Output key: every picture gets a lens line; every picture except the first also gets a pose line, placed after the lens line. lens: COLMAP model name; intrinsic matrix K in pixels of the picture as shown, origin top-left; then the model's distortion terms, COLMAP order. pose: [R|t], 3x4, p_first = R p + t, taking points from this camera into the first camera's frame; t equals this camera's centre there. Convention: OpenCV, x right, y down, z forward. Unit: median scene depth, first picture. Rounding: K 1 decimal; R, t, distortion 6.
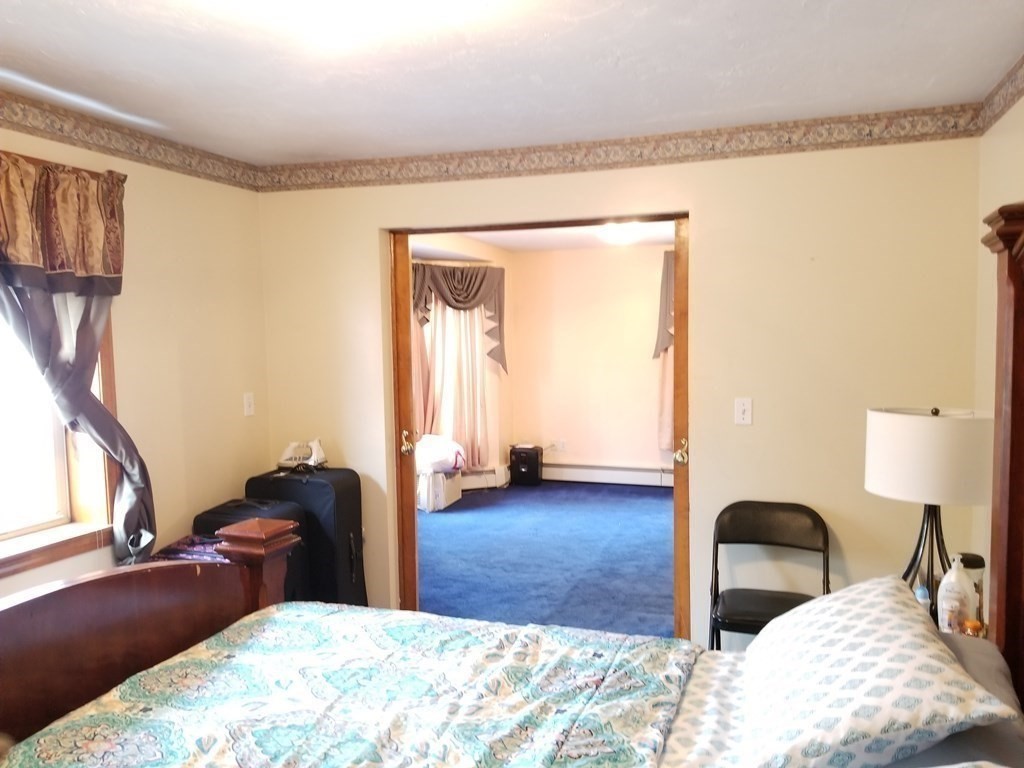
lens RADIAL K [[781.9, 0, 512.0], [0, 781.9, 384.0], [0, 0, 1]] dist [-0.000346, 0.000037]
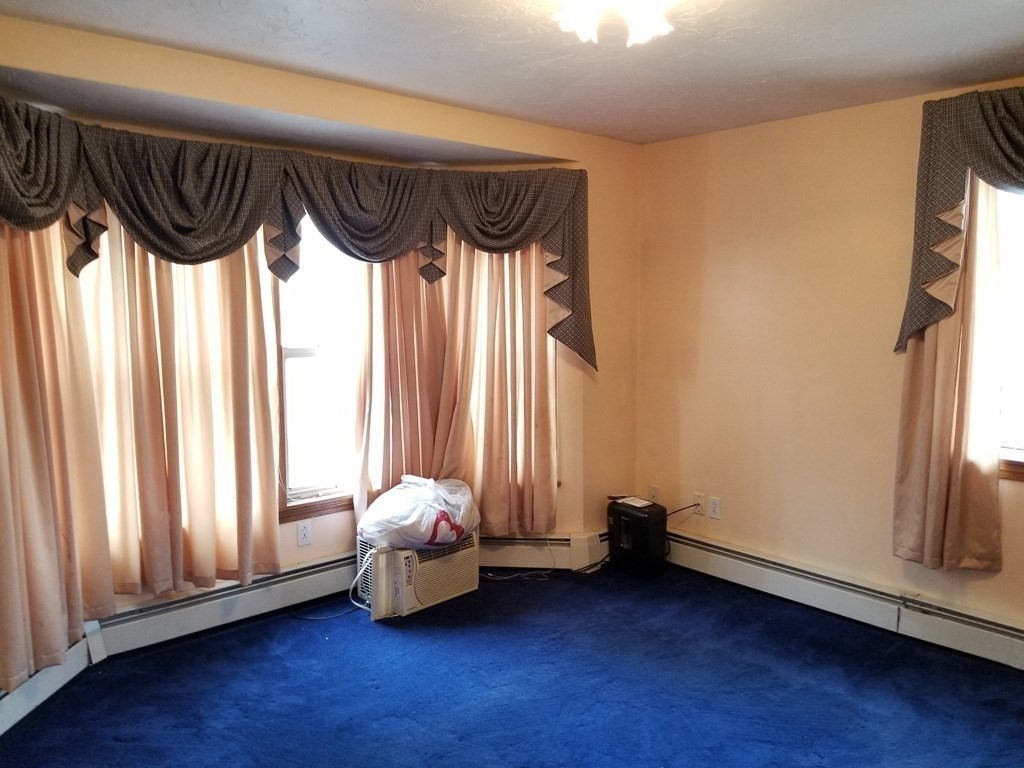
lens RADIAL K [[751.6, 0, 512.0], [0, 751.6, 384.0], [0, 0, 1]] dist [0.001413, -0.000712]
pose [[0.877344, 0.059376, -0.476174, 0.198298], [-0.036623, 0.997706, 0.056932, -0.031580], [0.478462, -0.032510, 0.877506, 0.527668]]
